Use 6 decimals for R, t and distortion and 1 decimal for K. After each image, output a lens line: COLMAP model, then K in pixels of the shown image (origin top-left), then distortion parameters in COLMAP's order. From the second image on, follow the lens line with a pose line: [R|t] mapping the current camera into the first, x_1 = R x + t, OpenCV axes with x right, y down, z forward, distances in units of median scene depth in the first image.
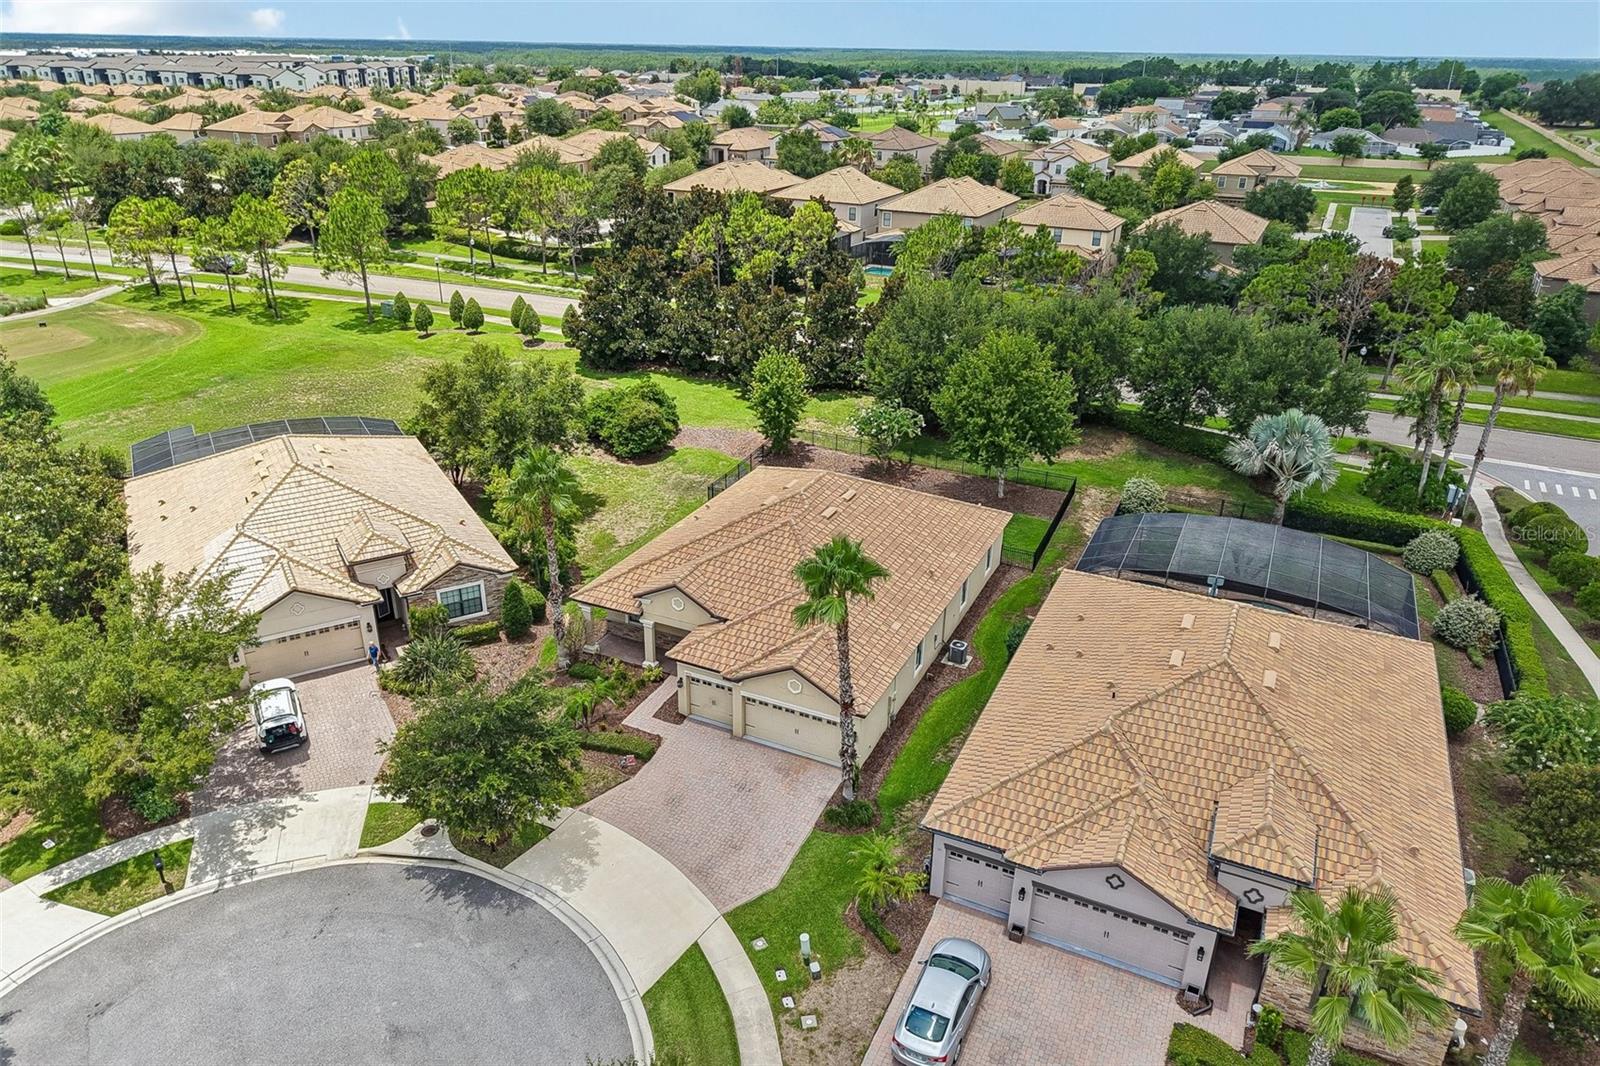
lens RADIAL K [[1084.7, 0, 800.0], [0, 1084.7, 533.0], [0, 0, 1]] dist [-0.001140, 0.001944]
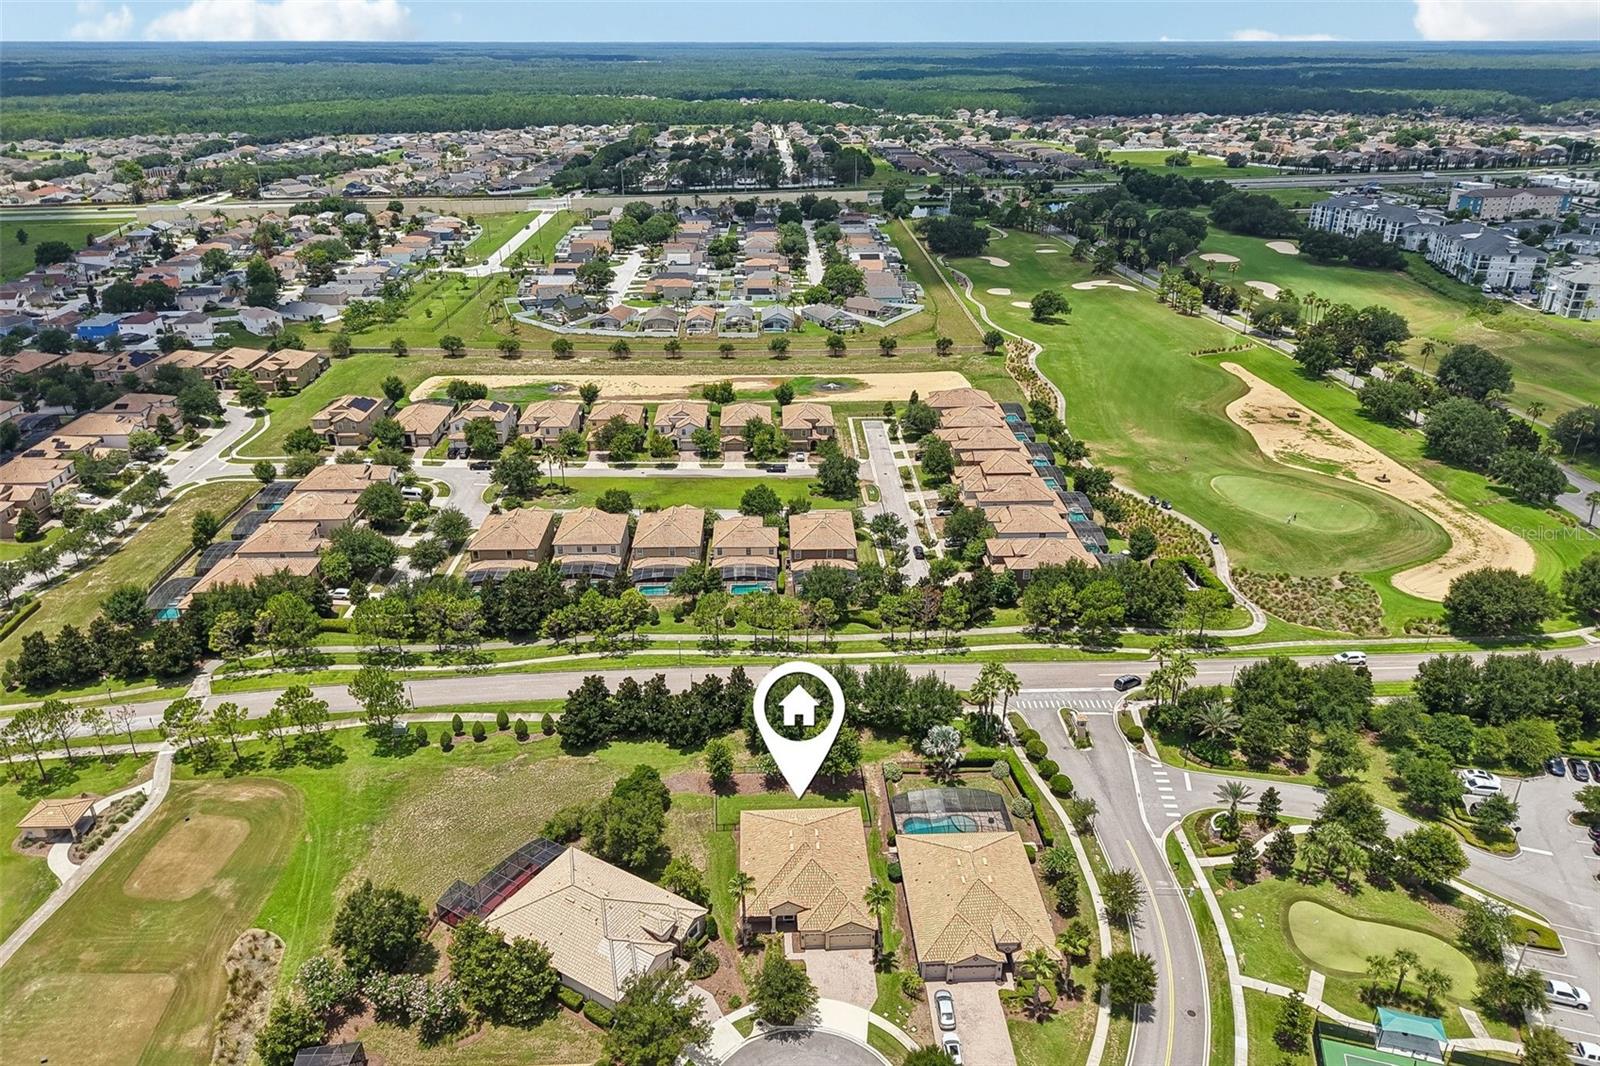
lens RADIAL K [[1084.7, 0, 800.0], [0, 1084.7, 533.0], [0, 0, 1]] dist [-0.001140, 0.001944]
pose [[0.885300, -0.217276, 0.411139, -1.253268], [0.217687, 0.974912, 0.046473, -1.212367], [-0.410922, 0.048357, 0.910387, -1.897732]]
